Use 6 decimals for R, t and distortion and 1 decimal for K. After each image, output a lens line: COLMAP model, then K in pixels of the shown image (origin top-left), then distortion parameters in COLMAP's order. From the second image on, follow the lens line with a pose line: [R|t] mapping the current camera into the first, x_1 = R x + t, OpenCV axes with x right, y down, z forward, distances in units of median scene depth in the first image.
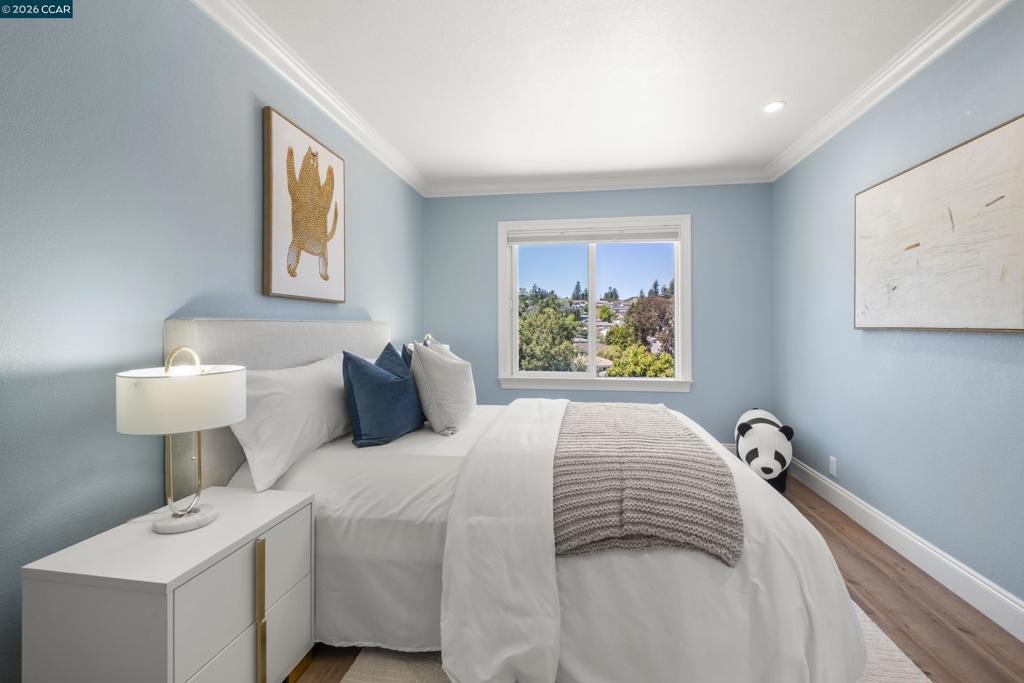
lens RADIAL K [[455.3, 0, 515.7], [0, 455.3, 331.3], [0, 0, 1]] dist [0.001491, -0.002018]
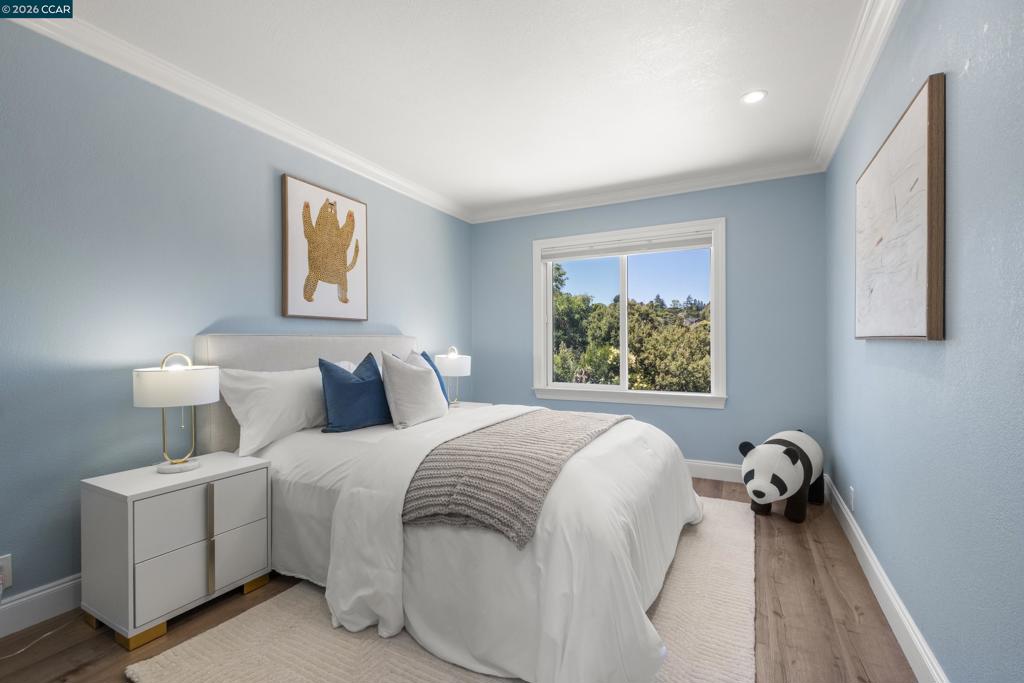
lens RADIAL K [[455.3, 0, 508.0], [0, 455.3, 349.9], [0, 0, 1]] dist [0.001491, -0.002018]
pose [[0.944122, 0.000272, -0.329597, 0.506102], [0.002237, 0.999971, 0.007231, 0.010456], [0.329589, -0.007564, 0.944094, -0.040534]]
